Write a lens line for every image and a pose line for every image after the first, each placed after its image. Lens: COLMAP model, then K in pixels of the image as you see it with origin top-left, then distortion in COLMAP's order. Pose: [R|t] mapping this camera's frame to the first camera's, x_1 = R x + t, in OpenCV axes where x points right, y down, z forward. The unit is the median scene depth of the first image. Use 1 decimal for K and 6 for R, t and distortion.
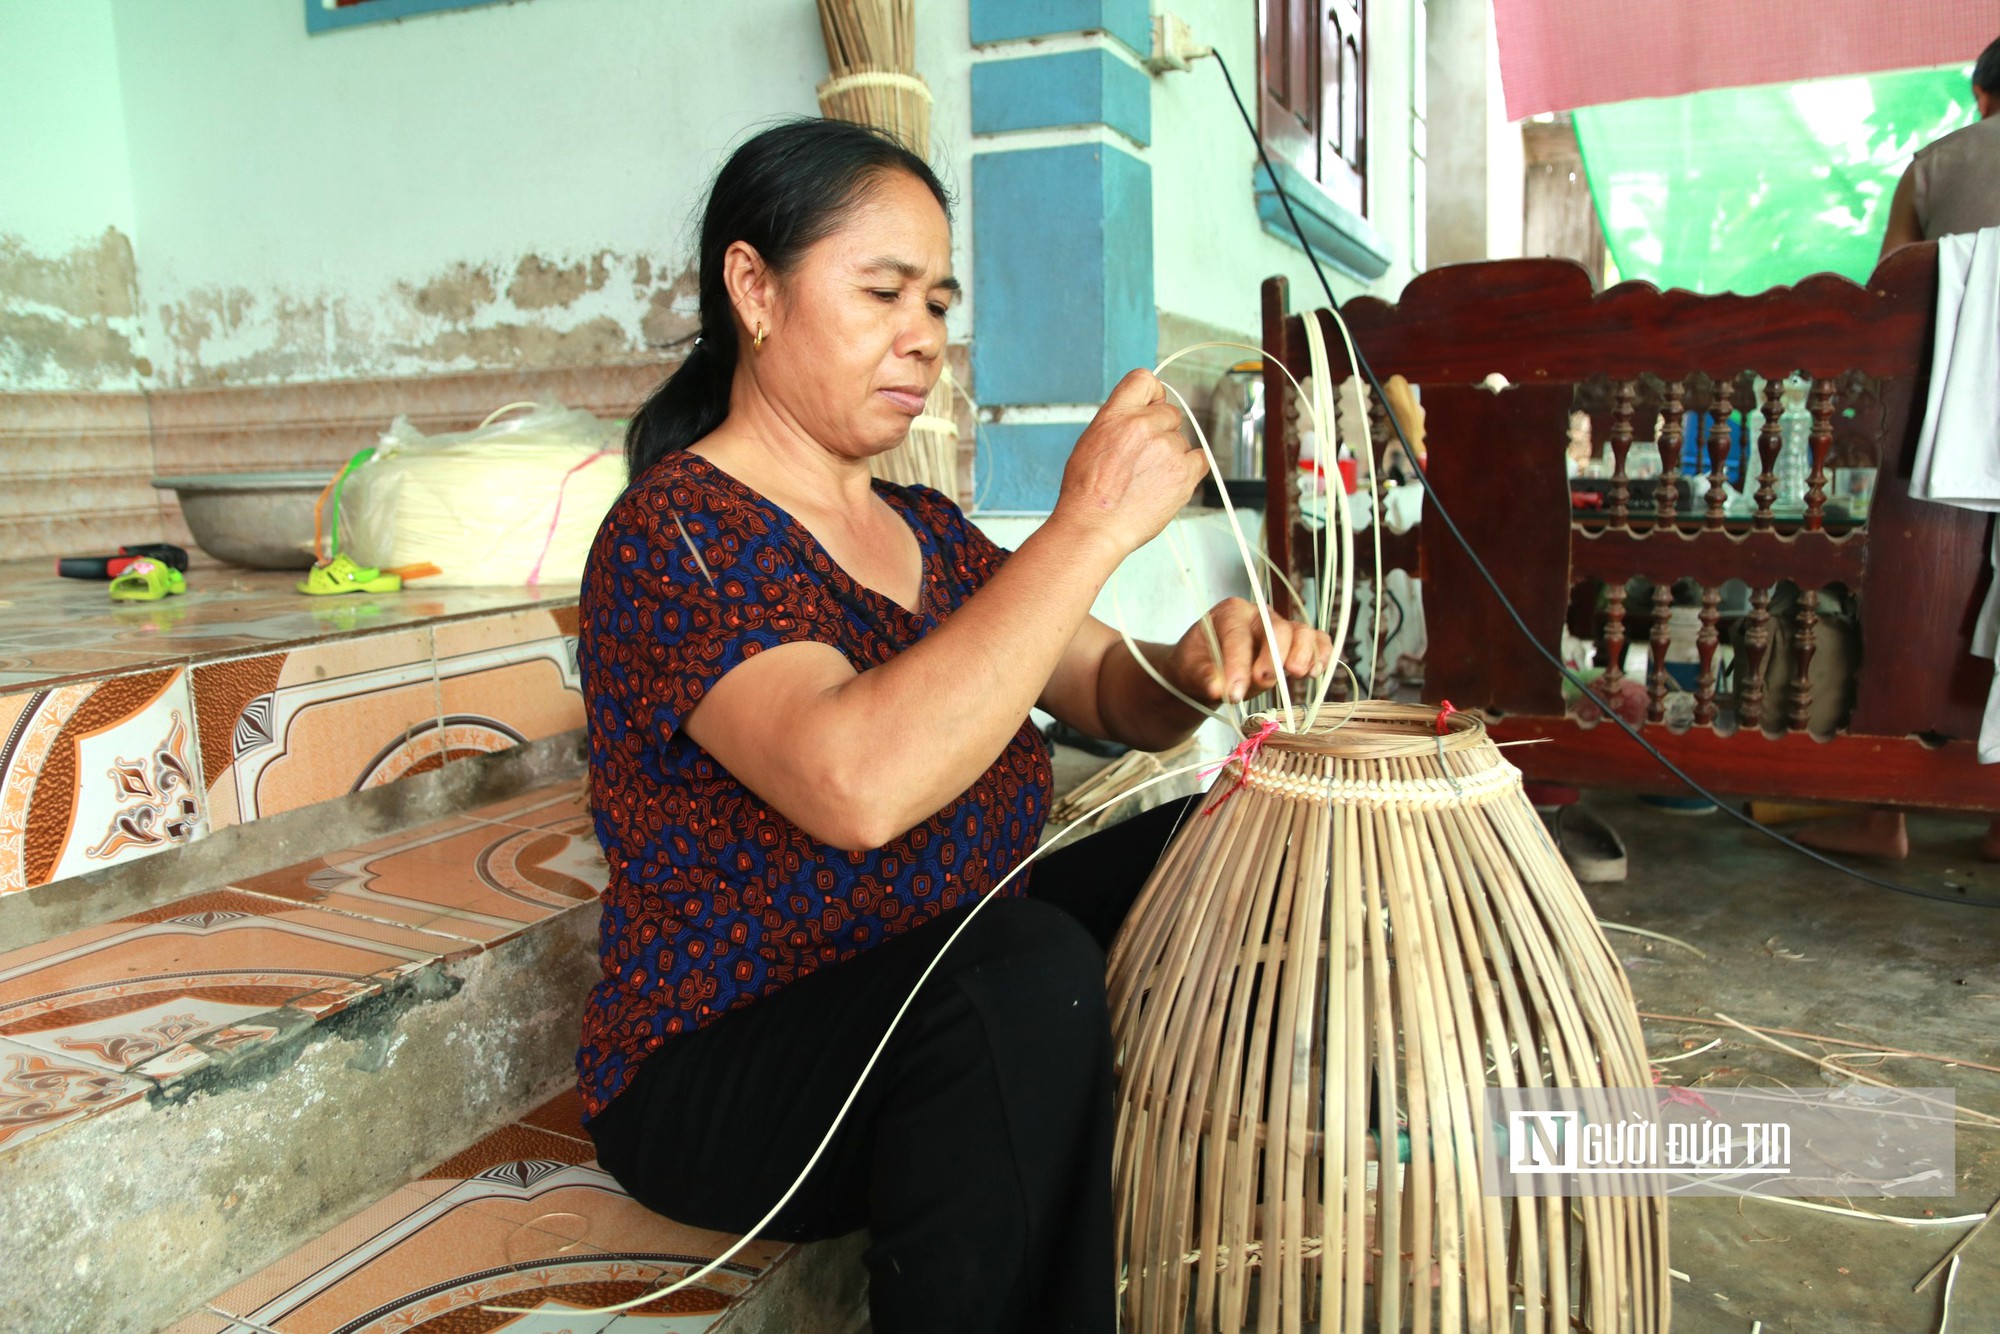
lens RADIAL K [[1567.7, 0, 990.0], [0, 1567.7, 675.0], [0, 0, 1]] dist [-0.122899, 0.110232]
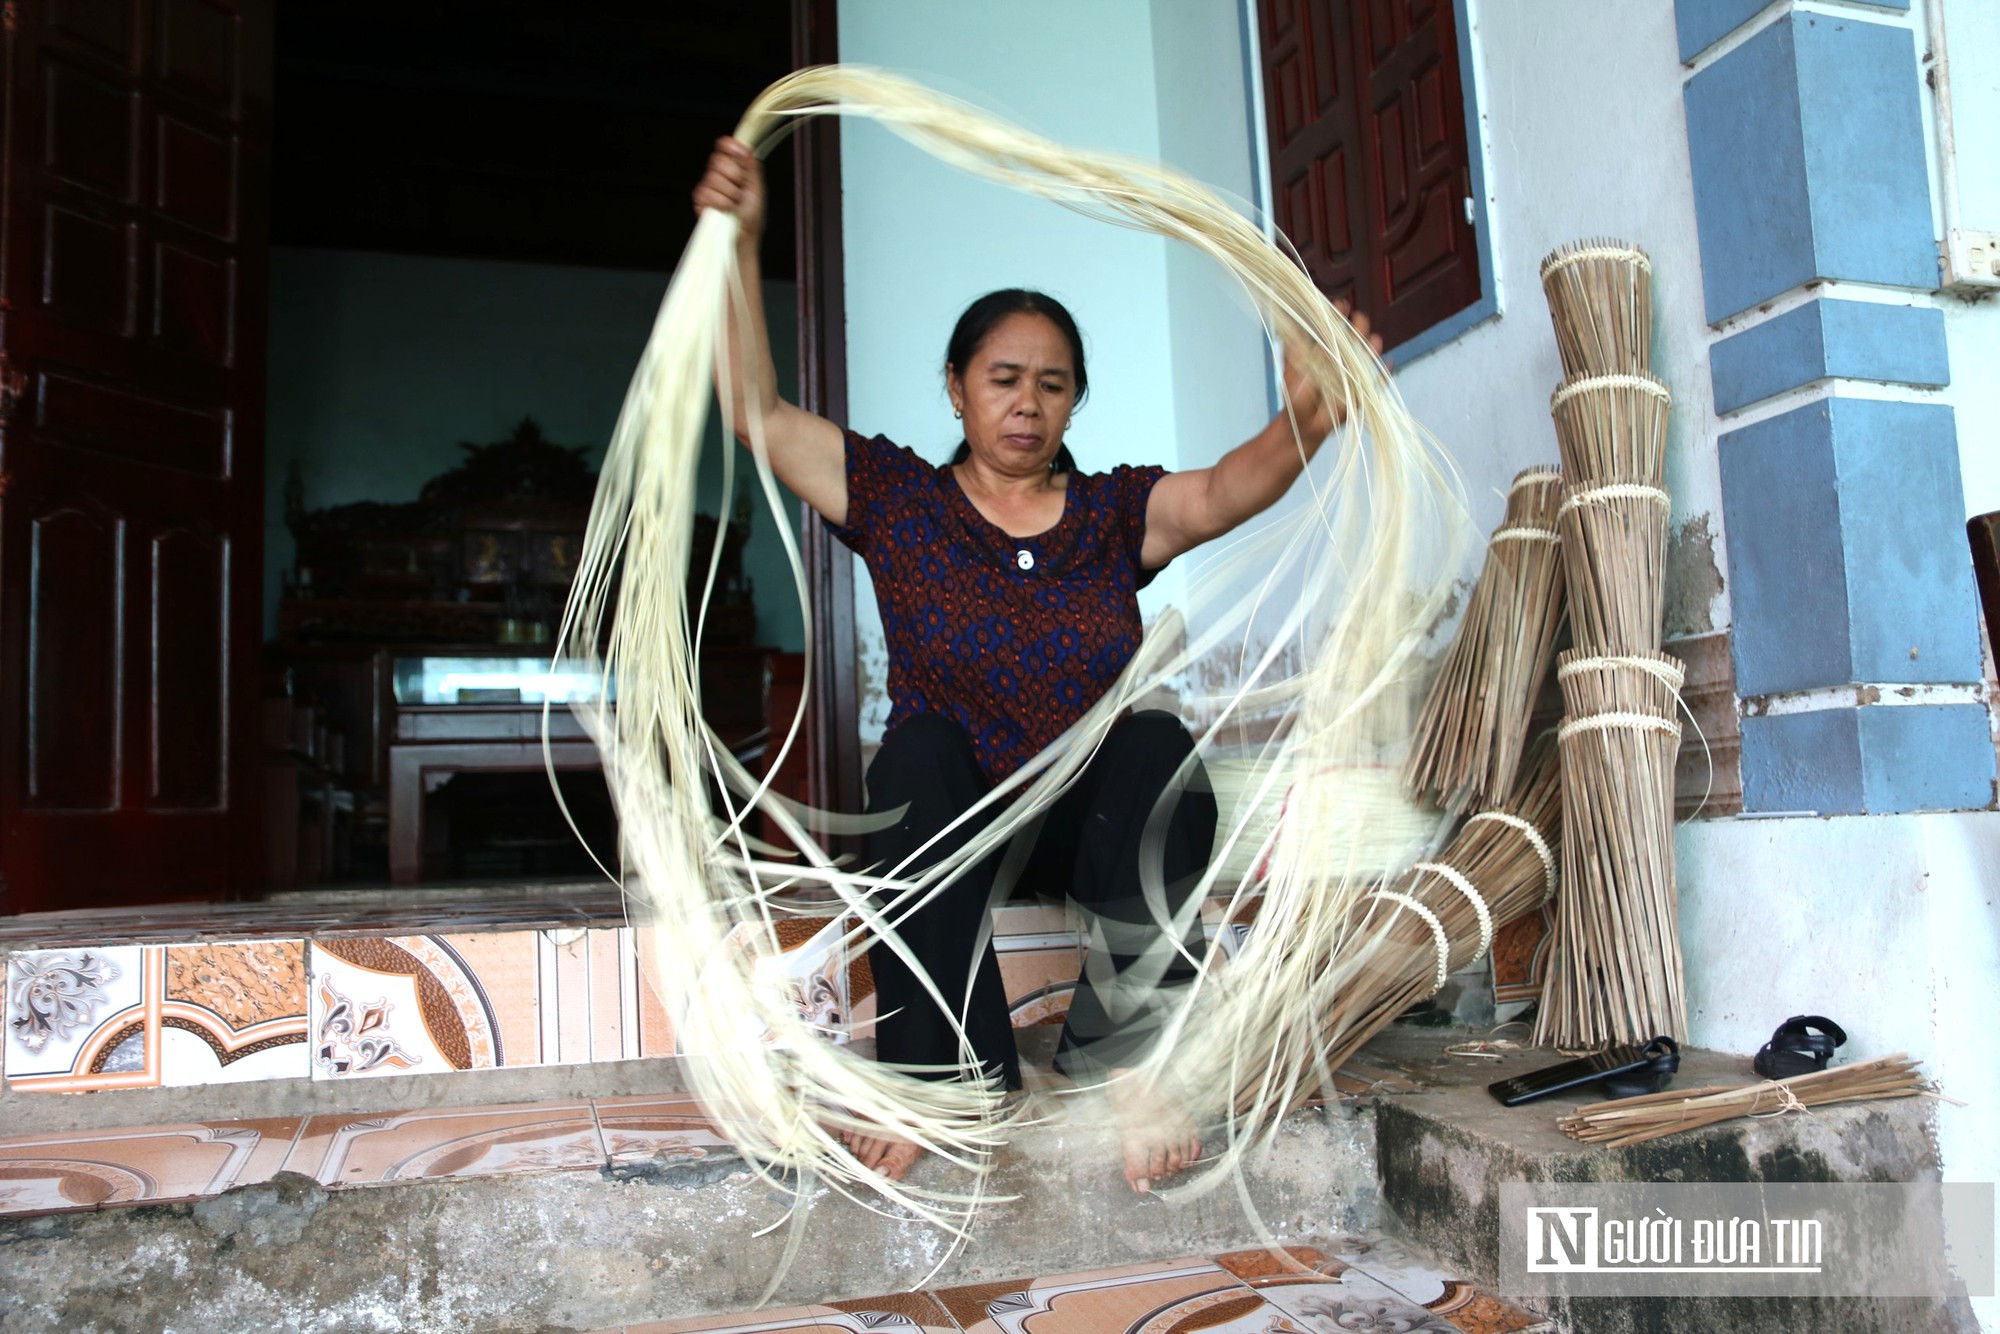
lens RADIAL K [[1567.7, 0, 990.0], [0, 1567.7, 675.0], [0, 0, 1]] dist [-0.122899, 0.110232]
pose [[0.650532, -0.085150, -0.754690, 0.811580], [-0.084182, 0.979488, -0.183077, 0.035178], [0.754799, 0.182628, 0.630020, 0.199701]]
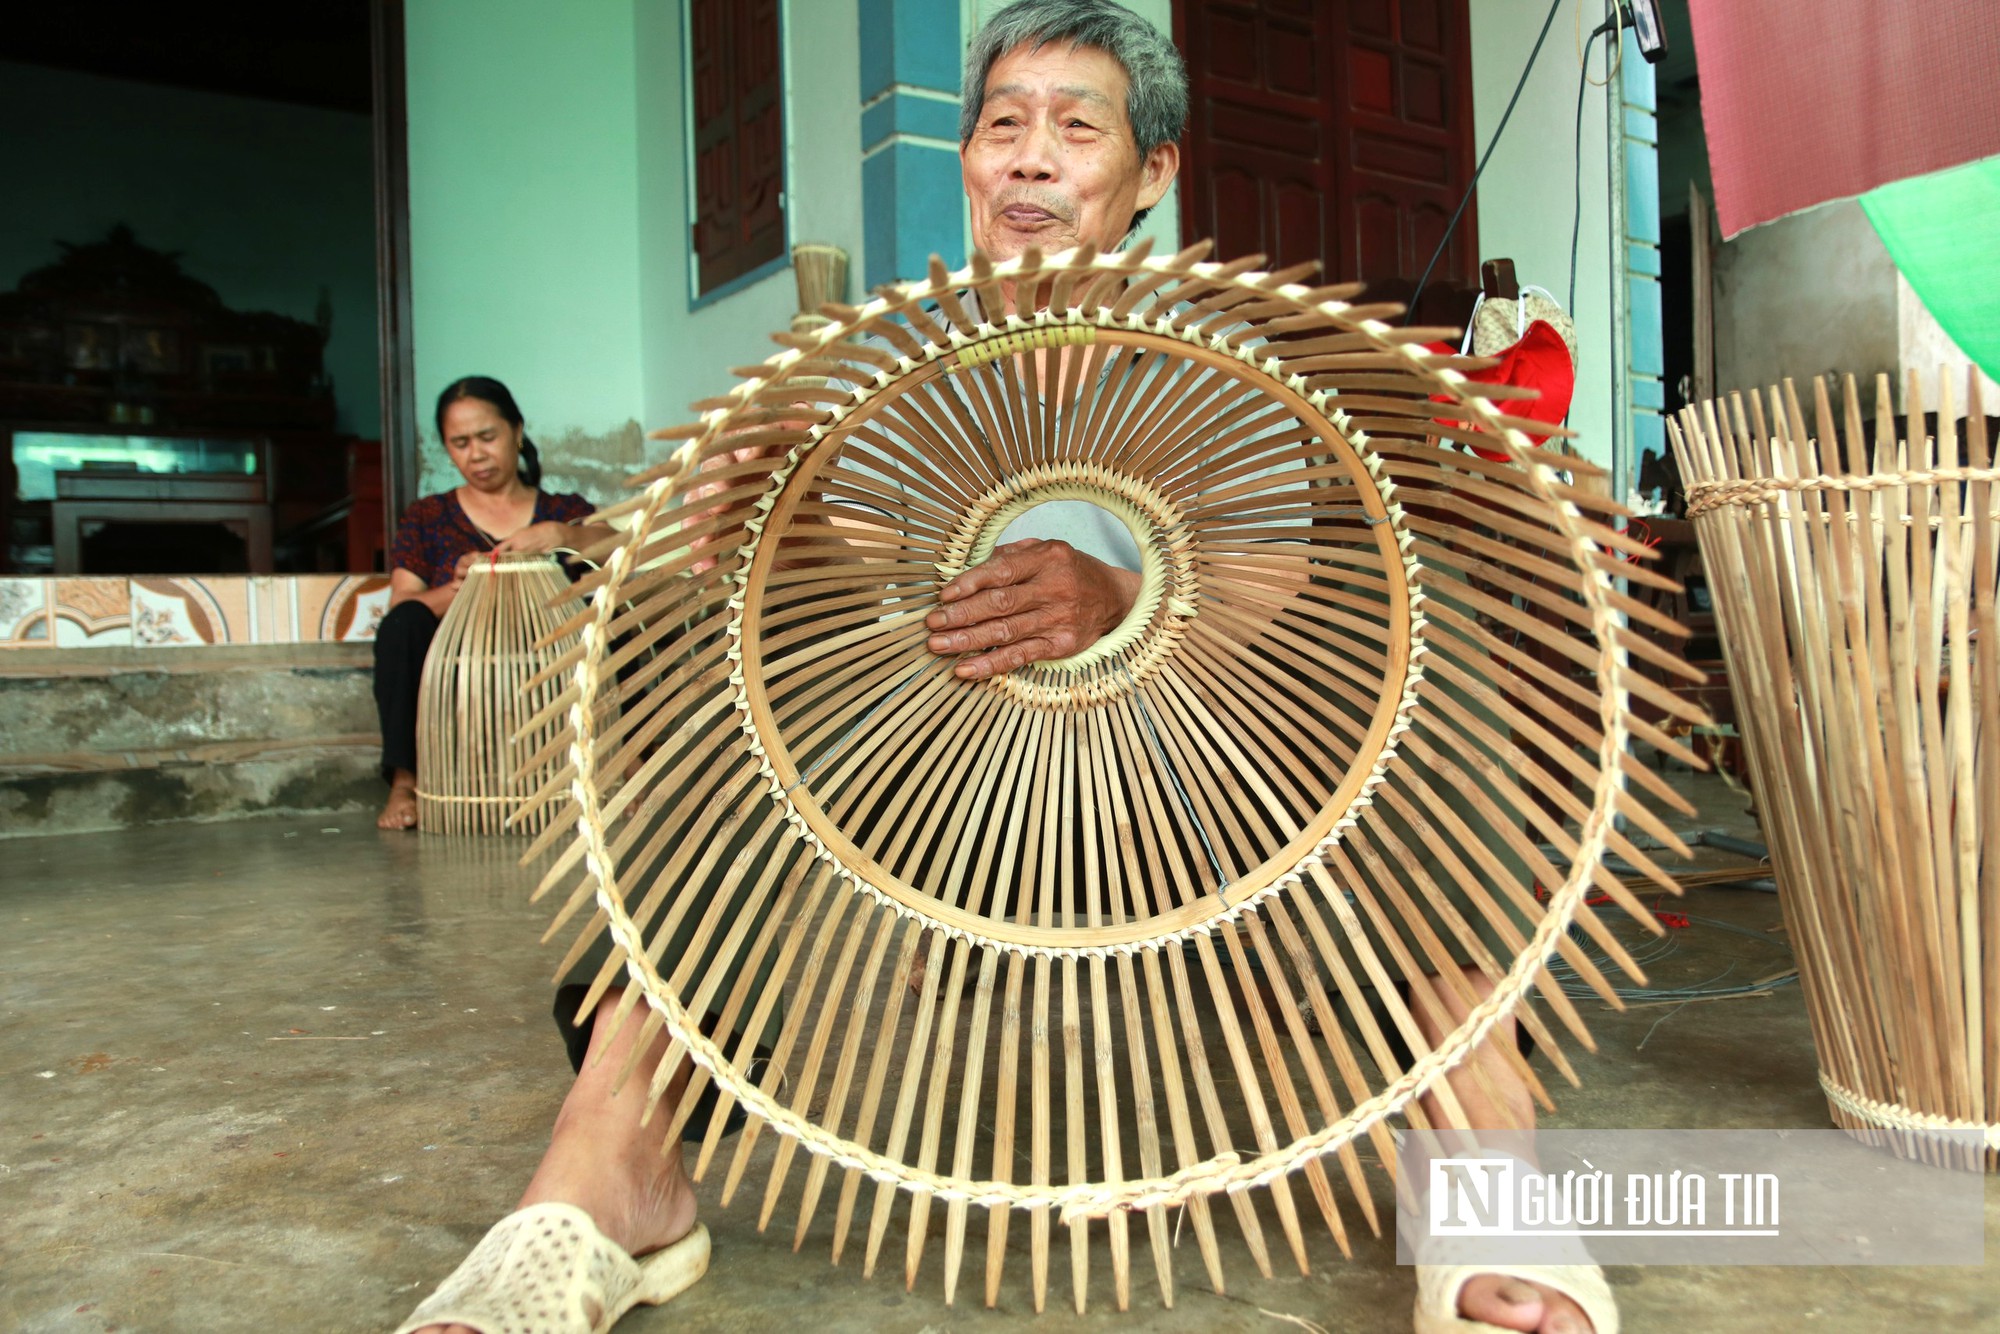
lens RADIAL K [[1567.7, 0, 990.0], [0, 1567.7, 675.0], [0, 0, 1]] dist [-0.122899, 0.110232]
pose [[0.824968, 0.015636, -0.564963, 2.444607], [-0.071104, 0.994546, -0.076303, 0.390696], [0.560688, 0.103119, 0.821581, -0.882969]]
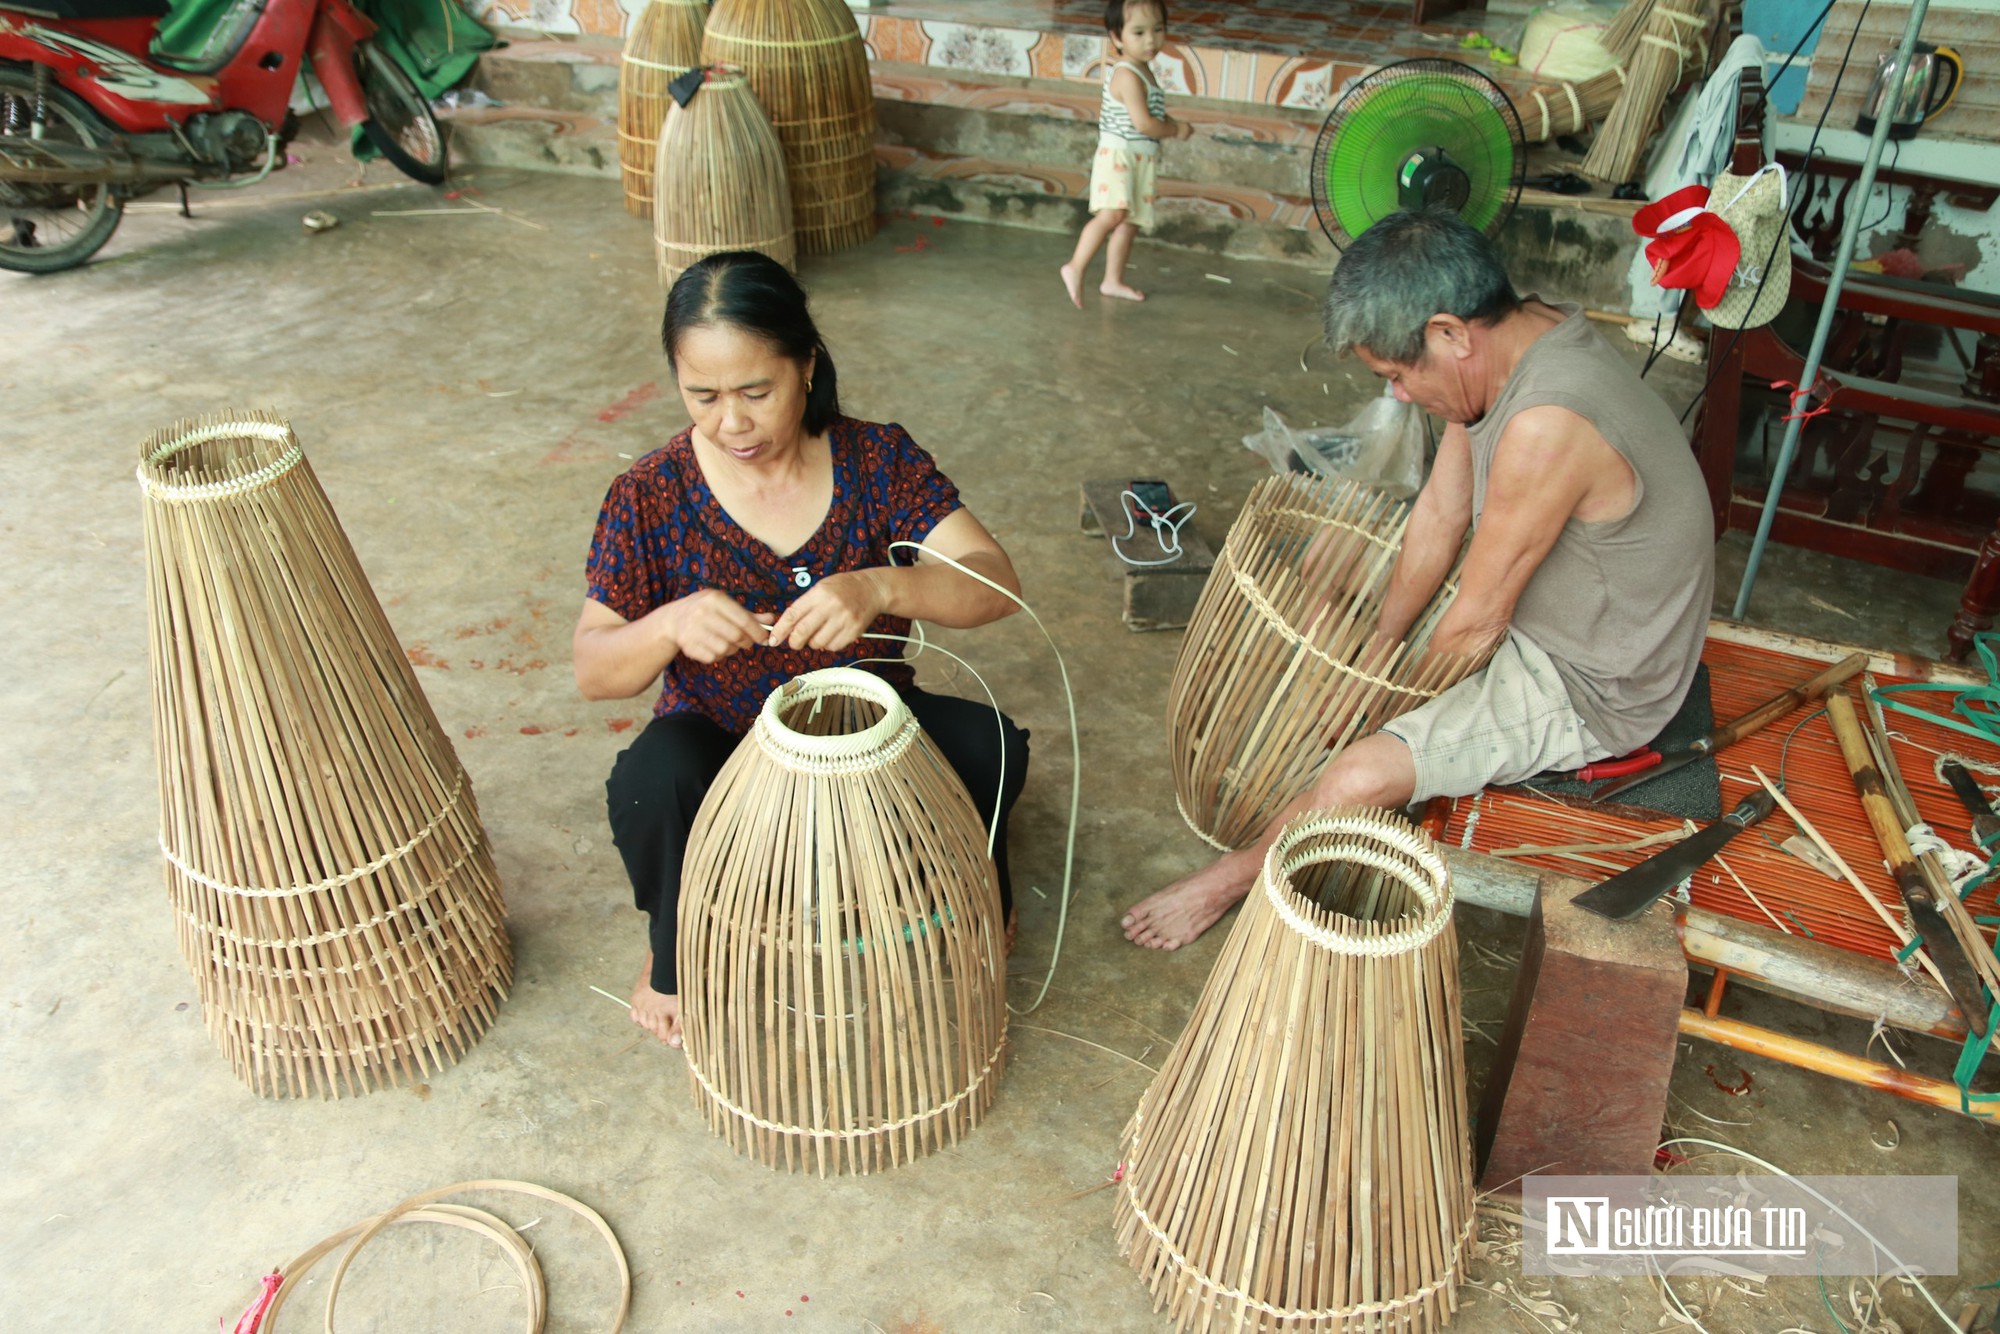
lens RADIAL K [[1567.7, 0, 990.0], [0, 1567.7, 675.0], [0, 0, 1]] dist [-0.122899, 0.110232]
pose [[0.056148, 0.543768, -0.837355, 4.205890], [-0.179049, 0.830566, 0.527353, -0.733047], [0.982237, 0.120318, 0.143995, -0.232219]]
